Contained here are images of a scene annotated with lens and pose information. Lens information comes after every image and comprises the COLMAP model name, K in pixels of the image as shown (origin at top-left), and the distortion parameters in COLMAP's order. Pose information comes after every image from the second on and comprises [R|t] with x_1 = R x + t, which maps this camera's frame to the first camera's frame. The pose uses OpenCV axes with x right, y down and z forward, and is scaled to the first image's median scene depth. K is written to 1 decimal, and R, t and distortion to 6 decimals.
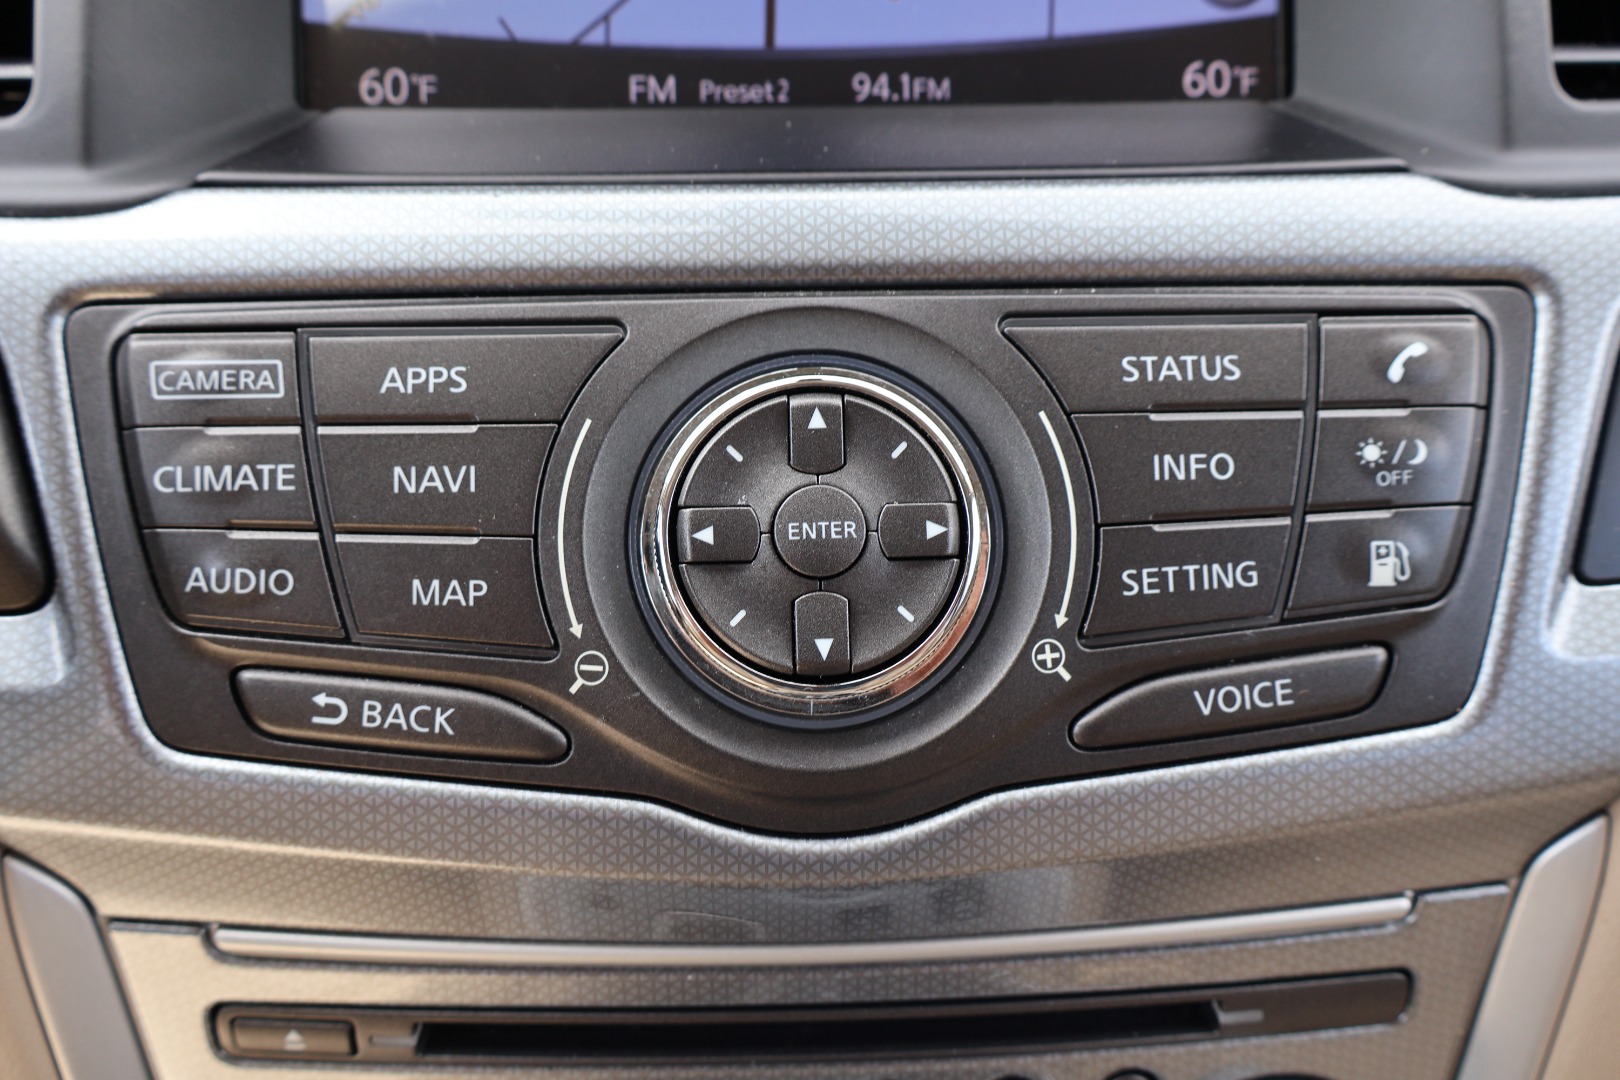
lens RADIAL K [[1381.3, 0, 810.0], [0, 1381.3, 540.0], [0, 0, 1]] dist [0.004649, 0.005385]
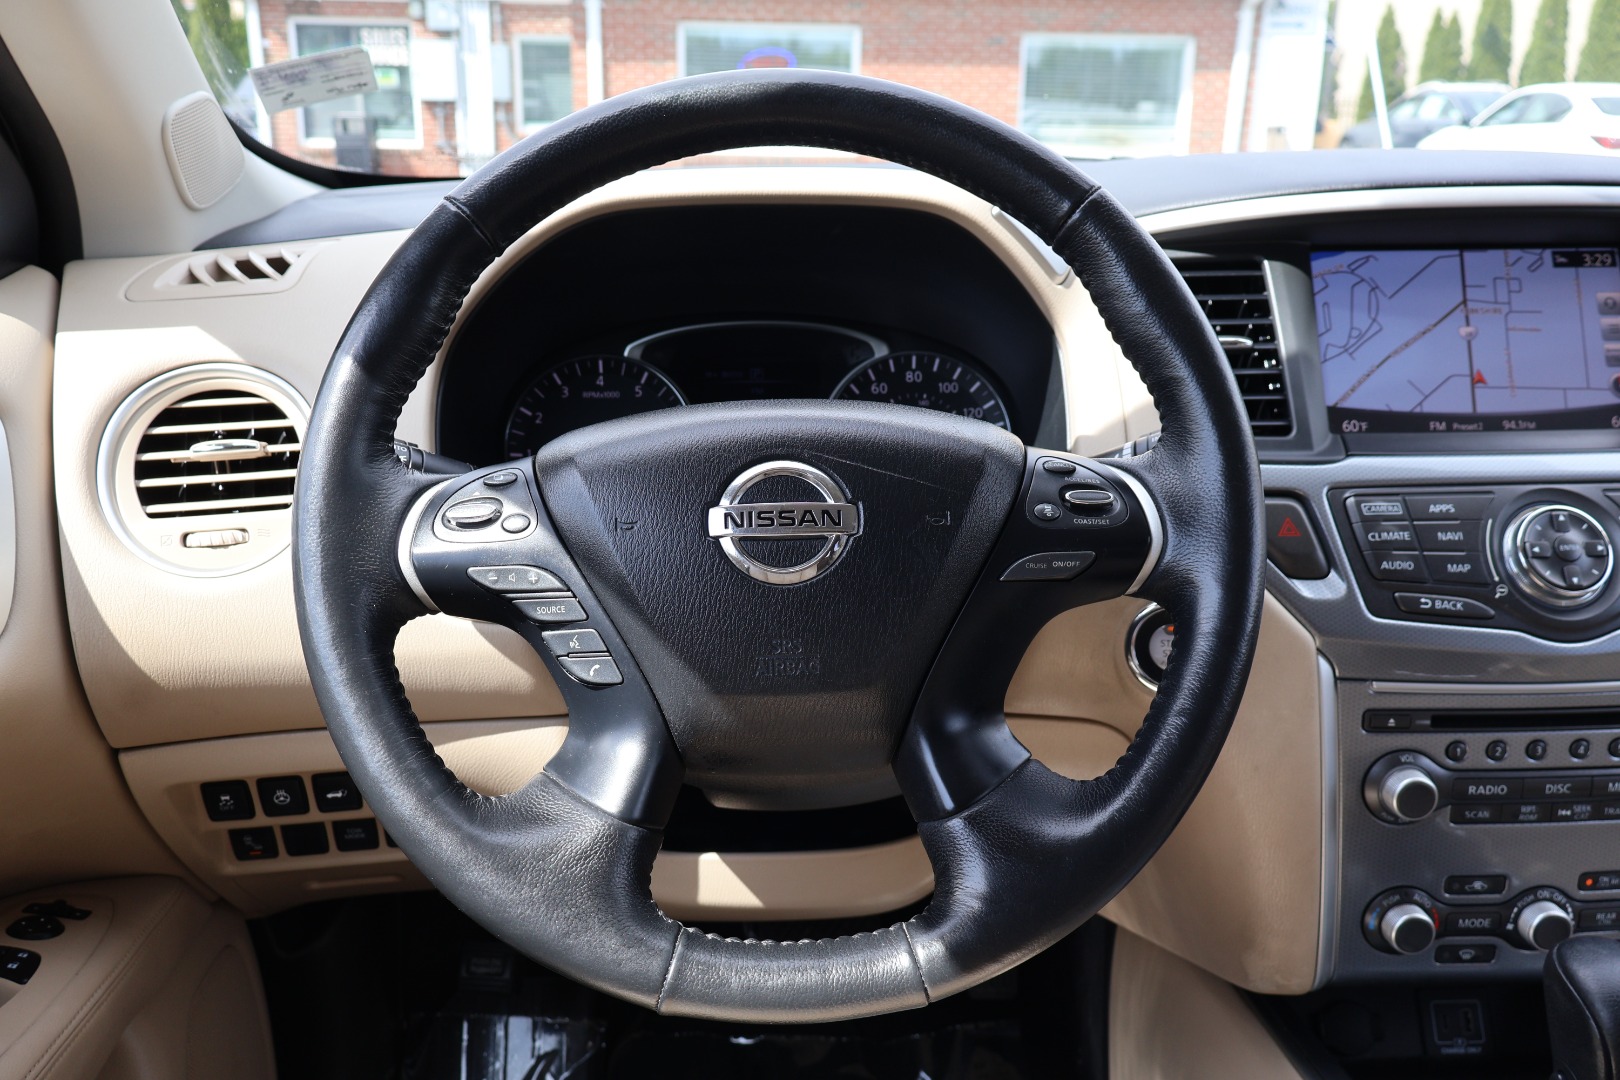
lens RADIAL K [[1381.3, 0, 810.0], [0, 1381.3, 540.0], [0, 0, 1]] dist [0.004649, 0.005385]
pose [[0.999771, -0.008639, 0.019578, -1.735102], [0.012766, 0.975050, -0.221619, 0.635371], [-0.017175, 0.221818, 0.974937, -2.087355]]
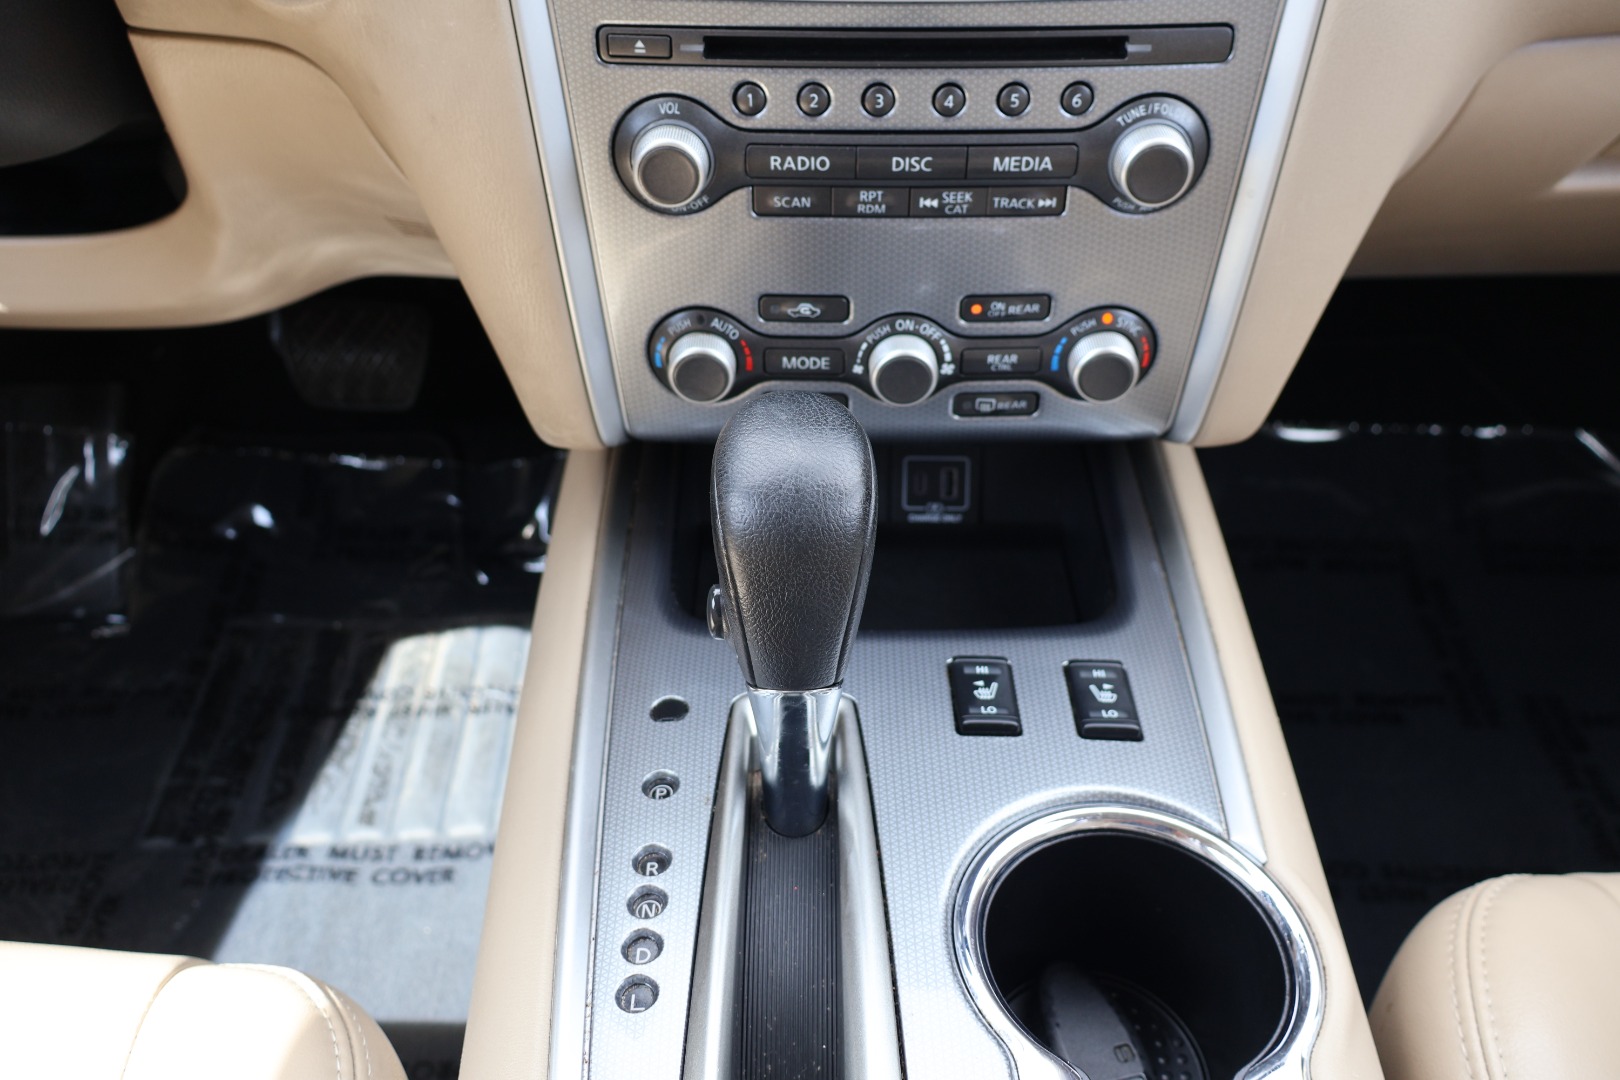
lens RADIAL K [[1381.3, 0, 810.0], [0, 1381.3, 540.0], [0, 0, 1]] dist [0.004649, 0.005385]
pose [[0.999210, 0.023320, -0.032184, -0.059966], [-0.016559, 0.980407, 0.196286, 0.654284], [0.036131, -0.195598, 0.980018, -1.007574]]
